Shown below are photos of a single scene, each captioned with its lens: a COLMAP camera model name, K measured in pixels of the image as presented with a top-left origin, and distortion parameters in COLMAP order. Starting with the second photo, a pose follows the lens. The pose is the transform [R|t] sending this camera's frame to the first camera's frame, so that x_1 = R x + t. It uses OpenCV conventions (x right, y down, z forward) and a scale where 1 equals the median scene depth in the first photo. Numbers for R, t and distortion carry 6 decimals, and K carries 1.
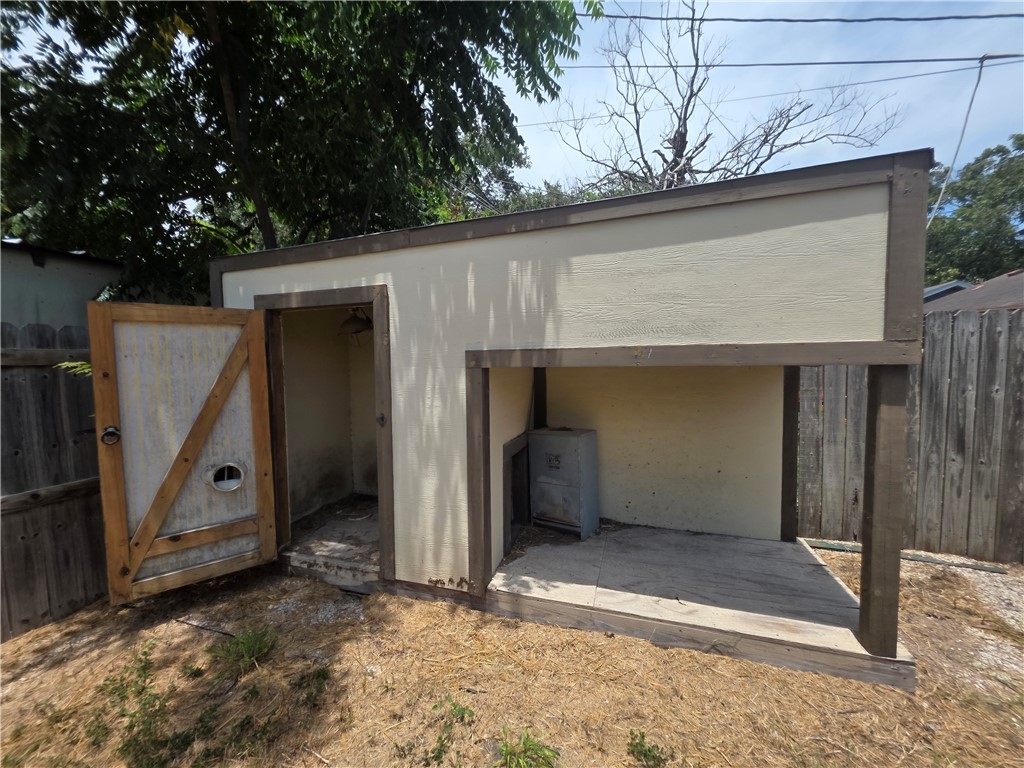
lens RADIAL K [[409.6, 0, 509.6], [0, 409.6, 377.9], [0, 0, 1]] dist [0.002739, -0.000723]
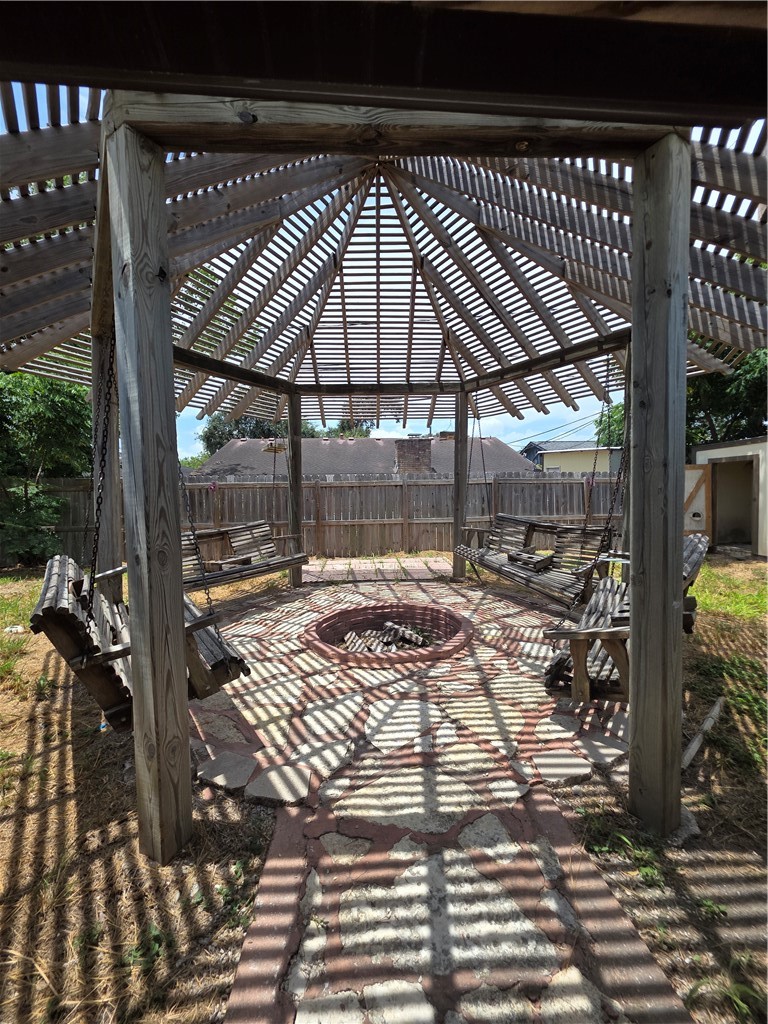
lens RADIAL K [[409.6, 0, 381.7], [0, 409.6, 508.9], [0, 0, 1]] dist [0.002739, -0.000723]
pose [[0.371331, 0.033099, -0.927911, 1.380238], [-0.040483, 0.998991, 0.019434, 0.215503], [0.927618, 0.030348, 0.372296, -2.489786]]
